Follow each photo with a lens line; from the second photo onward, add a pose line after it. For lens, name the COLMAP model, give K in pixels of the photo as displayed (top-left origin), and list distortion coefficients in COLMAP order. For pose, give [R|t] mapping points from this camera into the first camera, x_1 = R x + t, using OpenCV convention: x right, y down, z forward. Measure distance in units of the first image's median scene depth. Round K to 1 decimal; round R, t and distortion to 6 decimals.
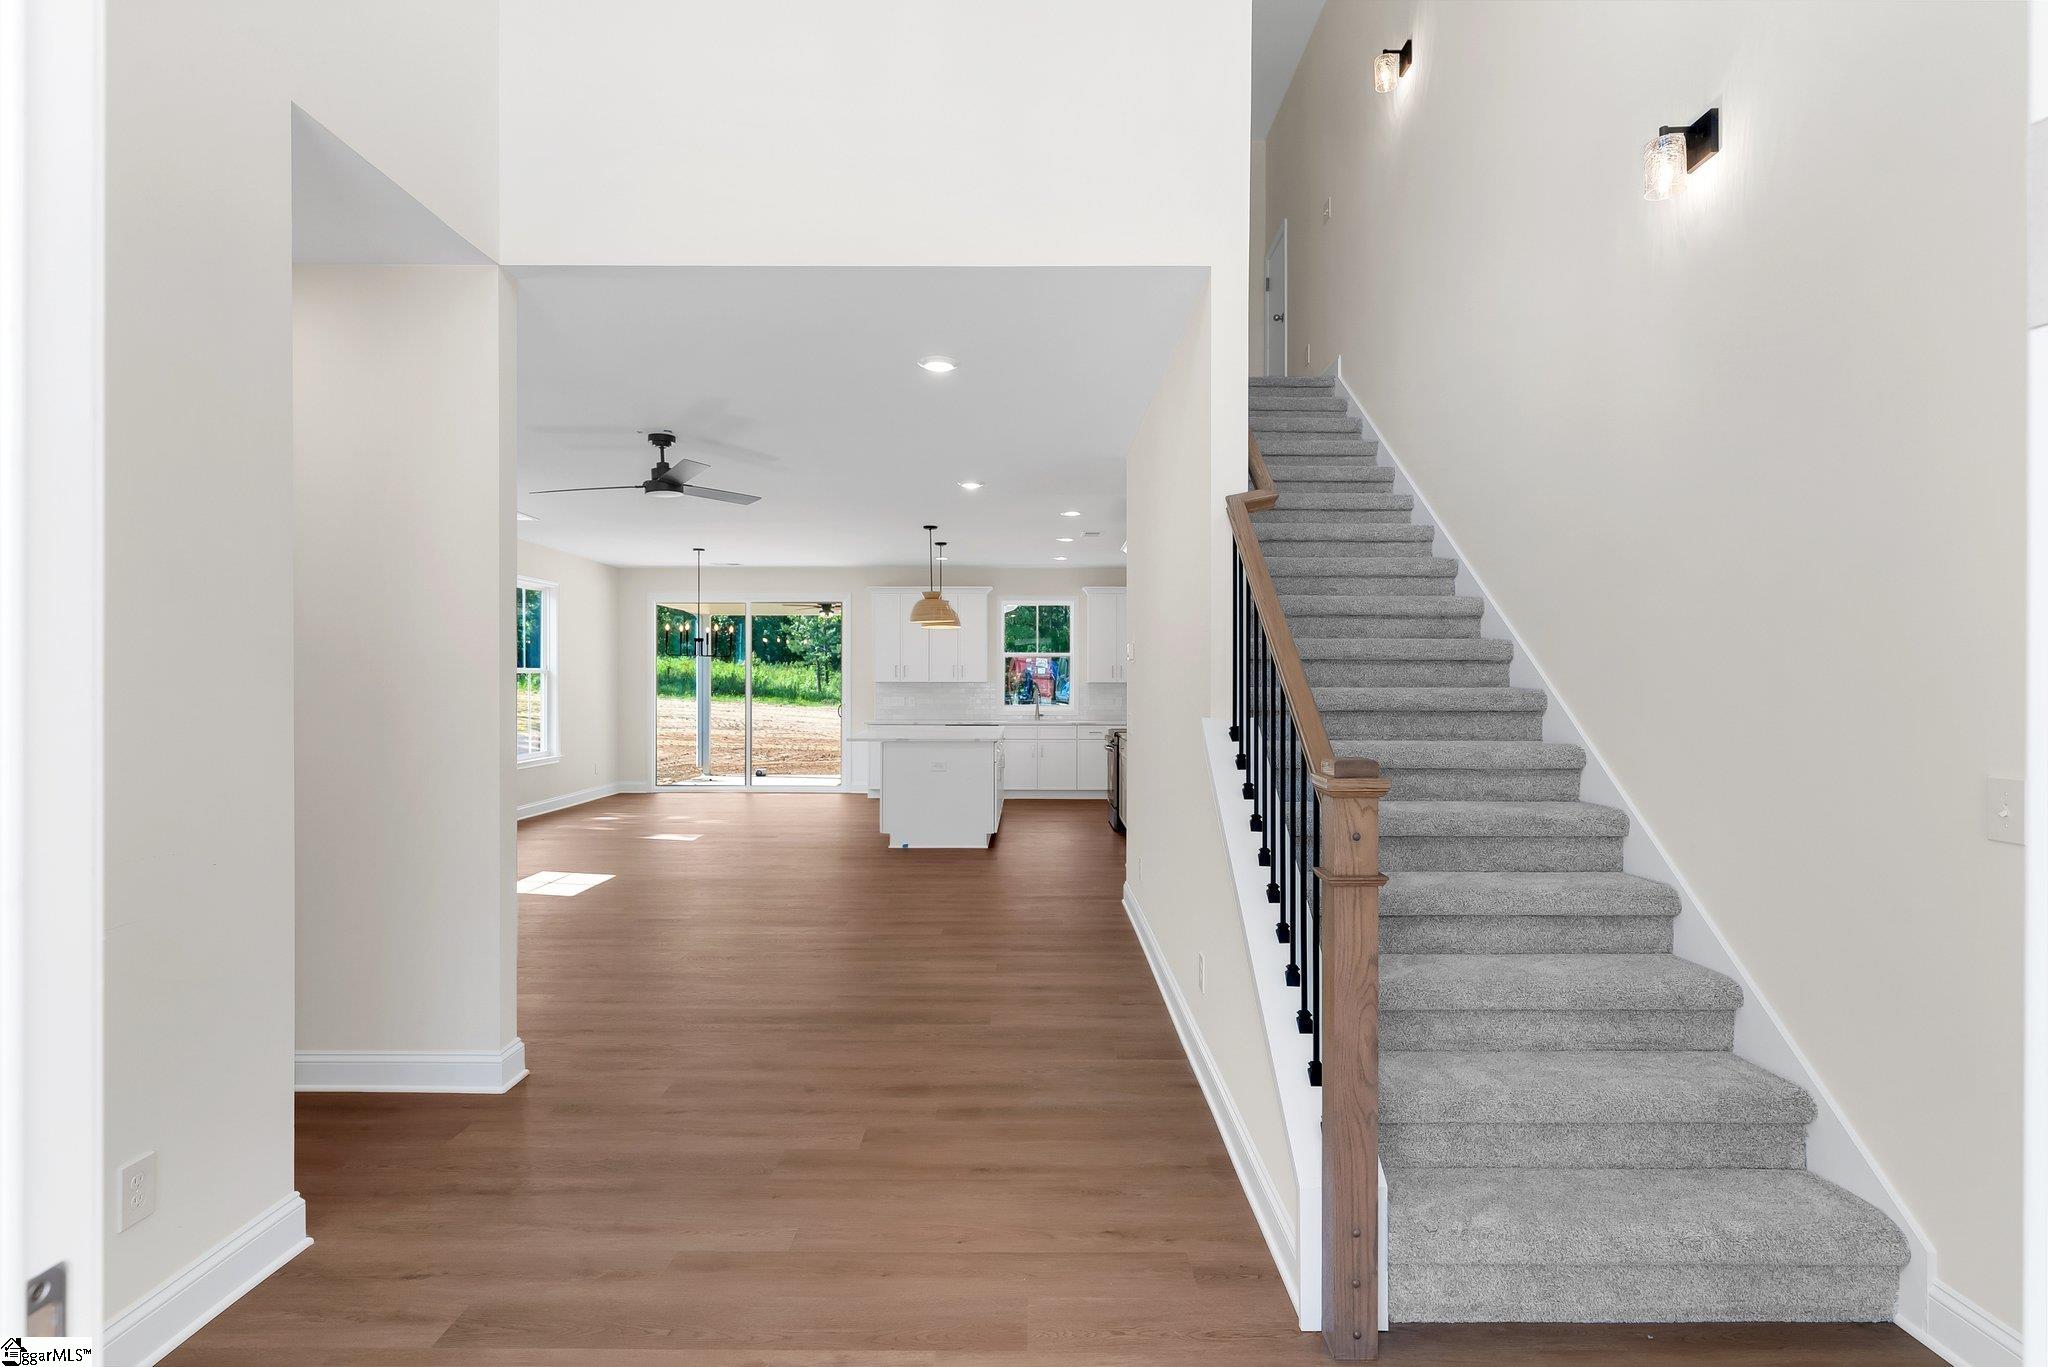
lens RADIAL K [[1067.4, 0, 1024.0], [0, 1067.4, 683.5], [0, 0, 1]] dist [0.000566, 0.000013]
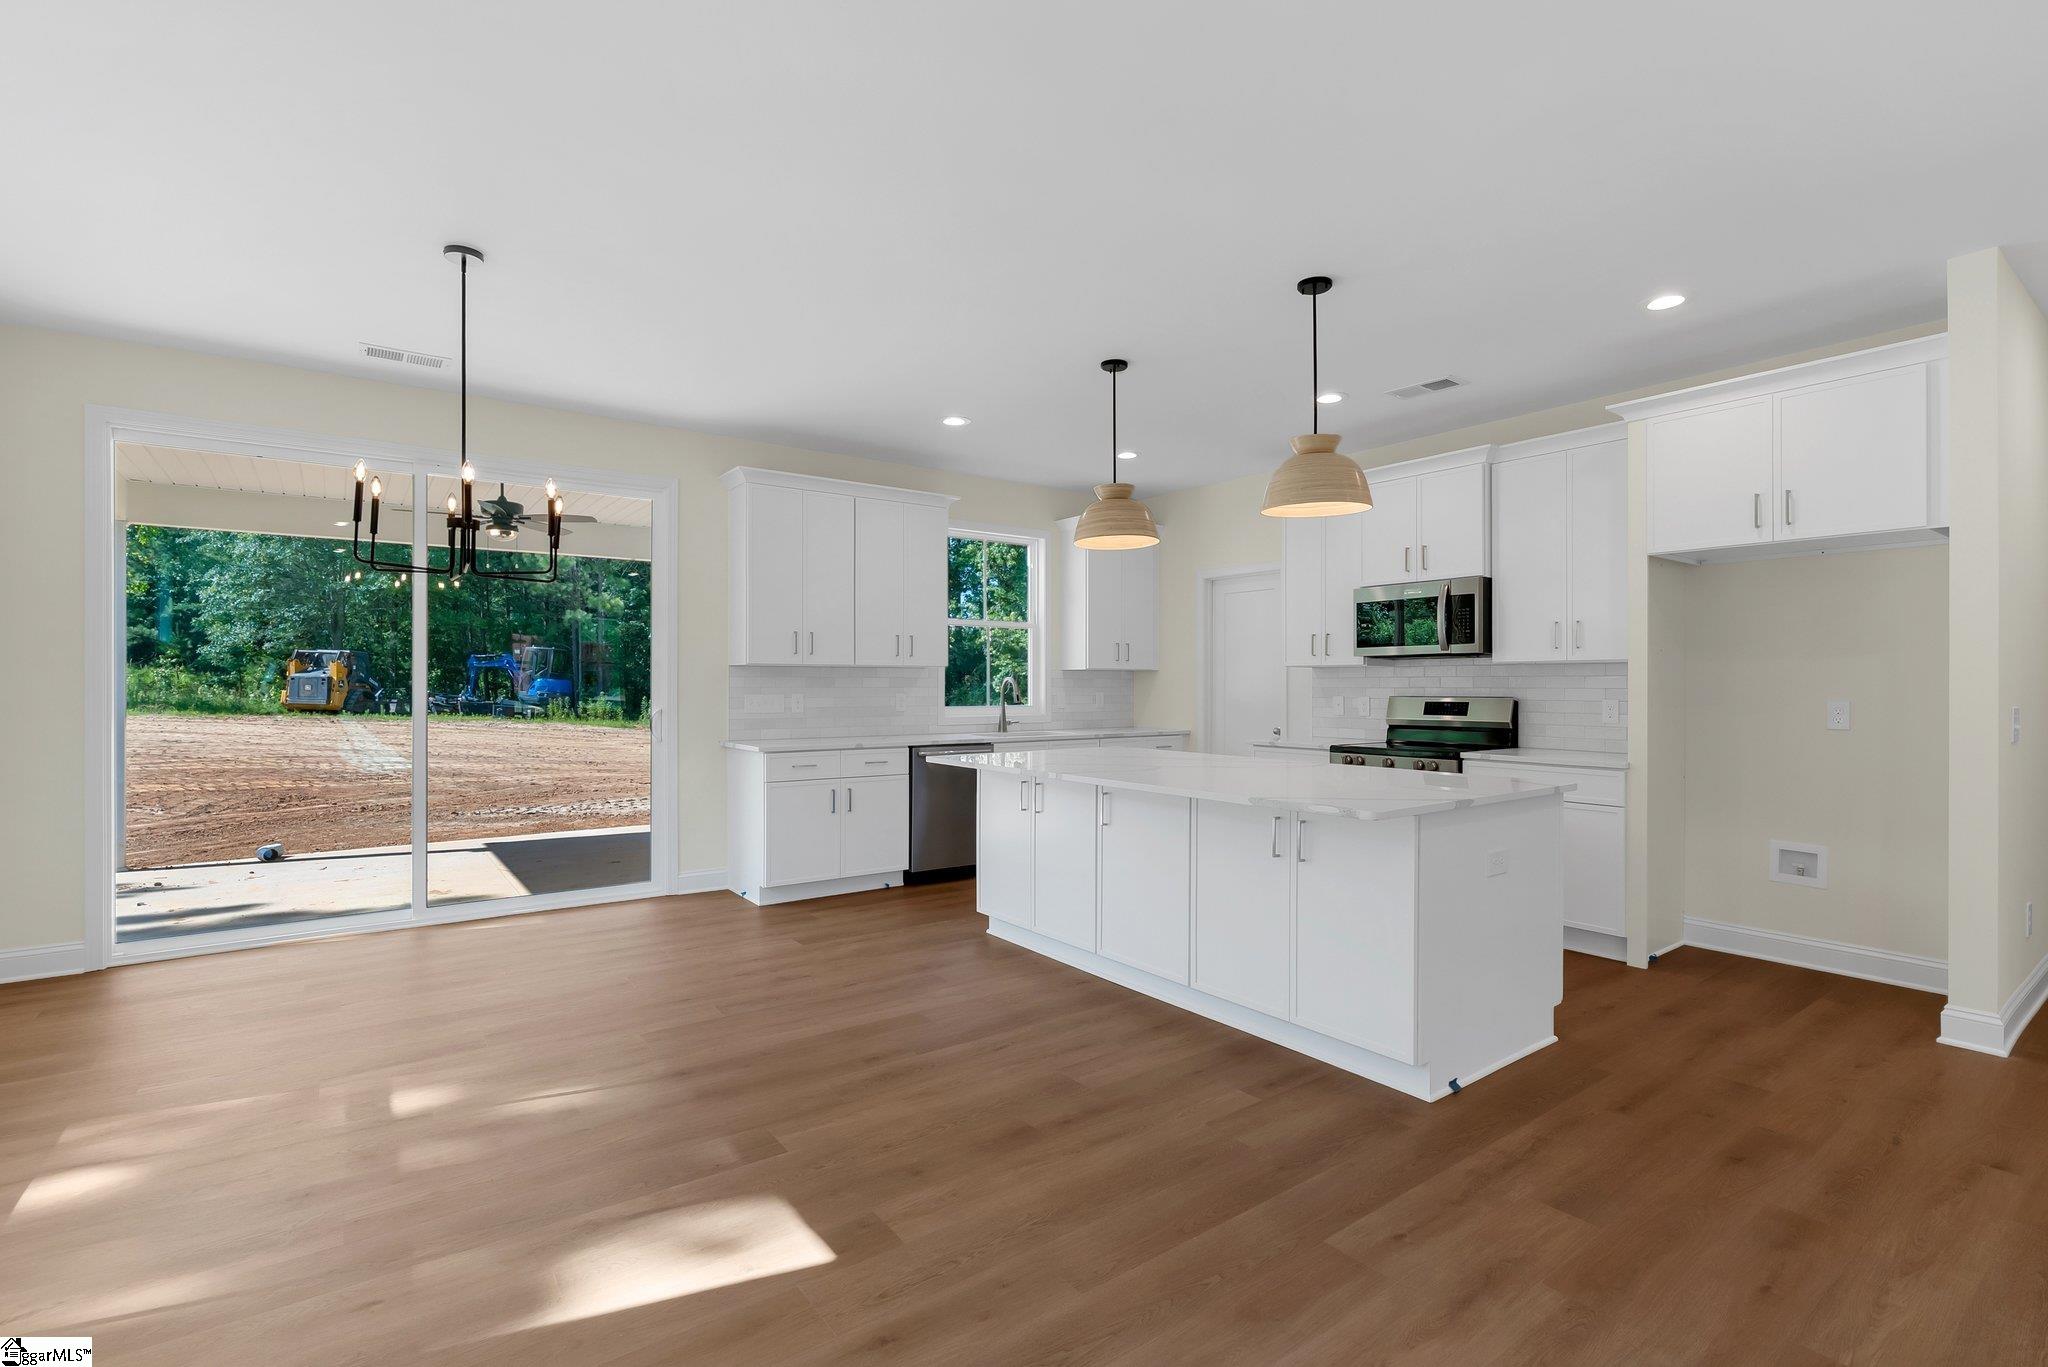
lens RADIAL K [[930.3, 0, 1027.8], [0, 930.3, 683.6], [0, 0, 1]] dist [-0.001363, 0.001243]
pose [[0.794212, 0.000524, 0.607641, -0.303104], [0.000124, 0.999999, -0.001024, 0.007938], [-0.607641, 0.000888, 0.794211, 0.590767]]
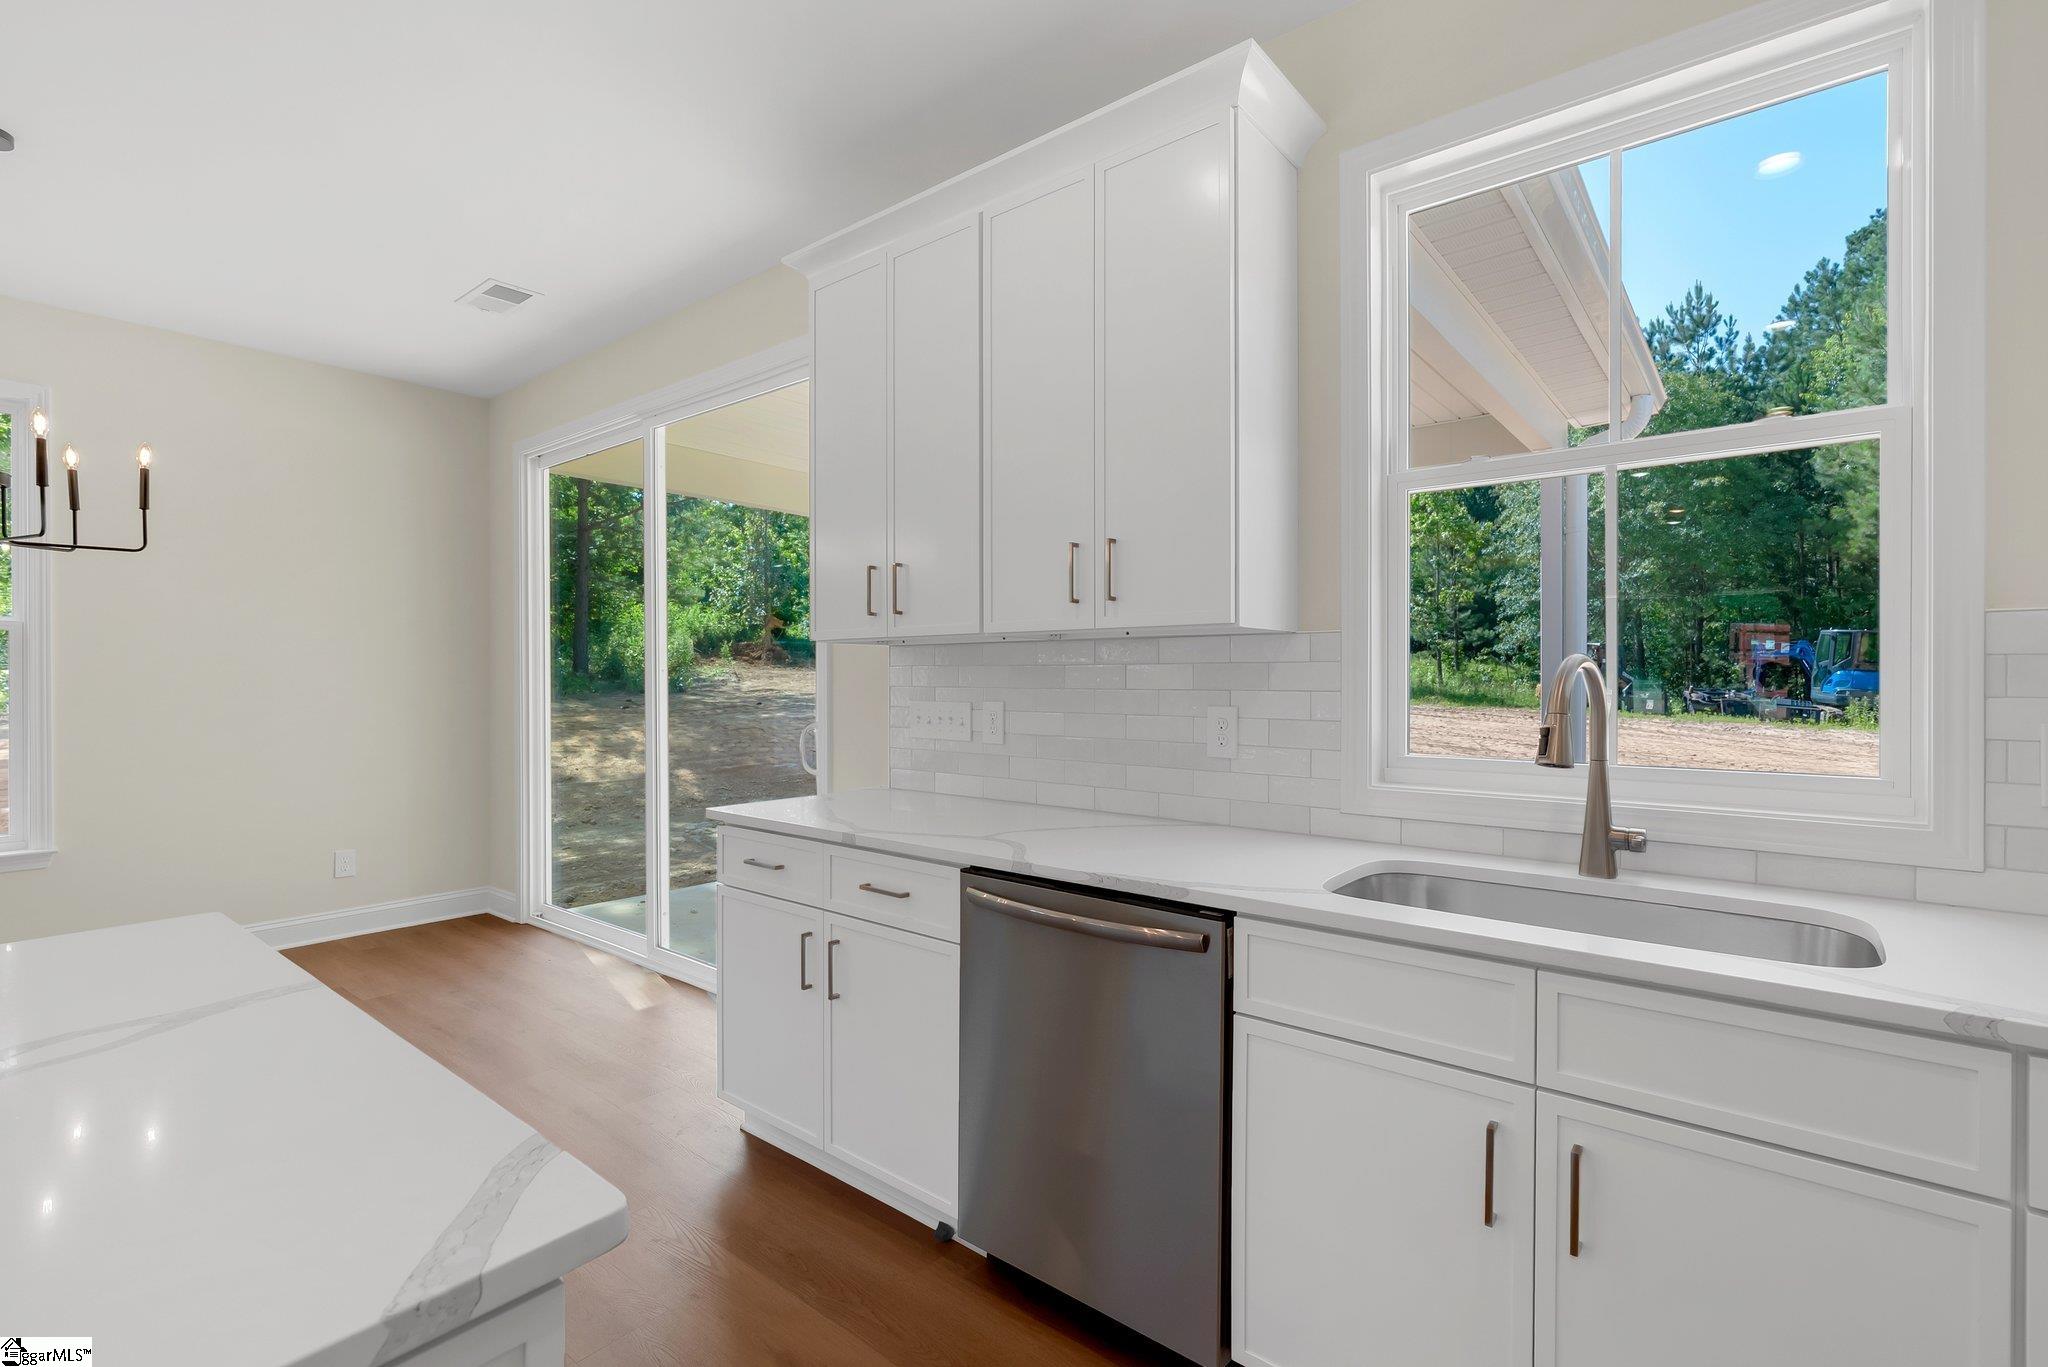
lens RADIAL K [[930.3, 0, 1027.8], [0, 930.3, 683.6], [0, 0, 1]] dist [-0.001363, 0.001243]
pose [[0.781829, 0.002773, -0.623486, 0.032077], [0.000512, 0.999987, 0.005090, 0.007165], [0.623492, -0.004299, 0.781818, 0.872091]]
